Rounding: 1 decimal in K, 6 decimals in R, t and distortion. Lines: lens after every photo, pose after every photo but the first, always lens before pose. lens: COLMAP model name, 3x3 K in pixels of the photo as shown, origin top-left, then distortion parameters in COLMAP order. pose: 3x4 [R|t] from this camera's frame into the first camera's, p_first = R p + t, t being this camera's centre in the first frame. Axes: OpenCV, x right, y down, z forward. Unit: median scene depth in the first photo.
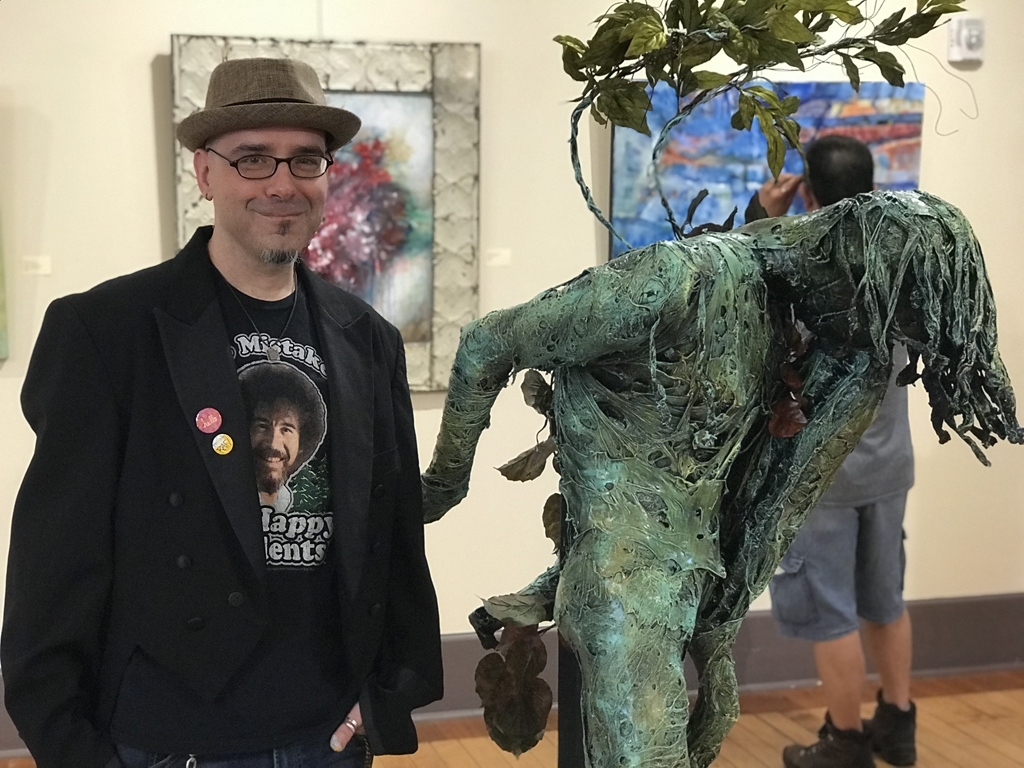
lens RADIAL K [[1649.0, 0, 495.4], [0, 1649.0, 372.7], [0, 0, 1]] dist [0.014672, 0.000000]
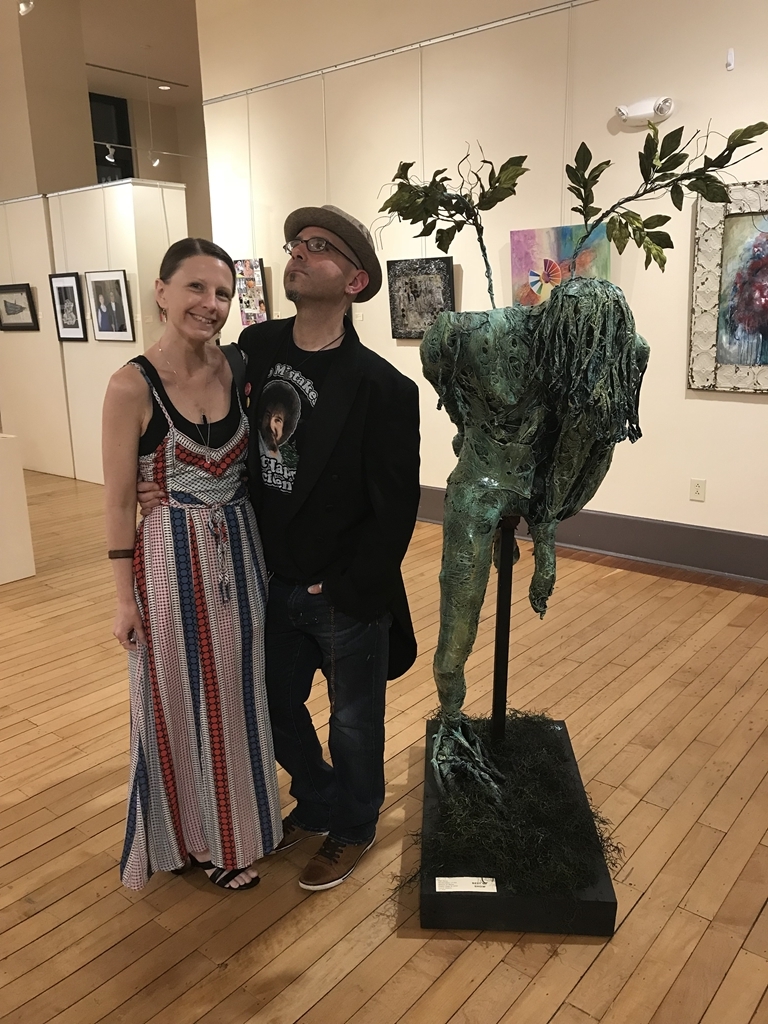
lens RADIAL K [[824.9, 0, 386.8], [0, 824.9, 502.6], [0, 0, 1]] dist [0.030710, -0.035183]
pose [[0.580508, 0.185775, -0.792779, 0.766095], [-0.055389, 0.980379, 0.189178, -0.035771], [0.812369, -0.065908, 0.579408, 0.330887]]
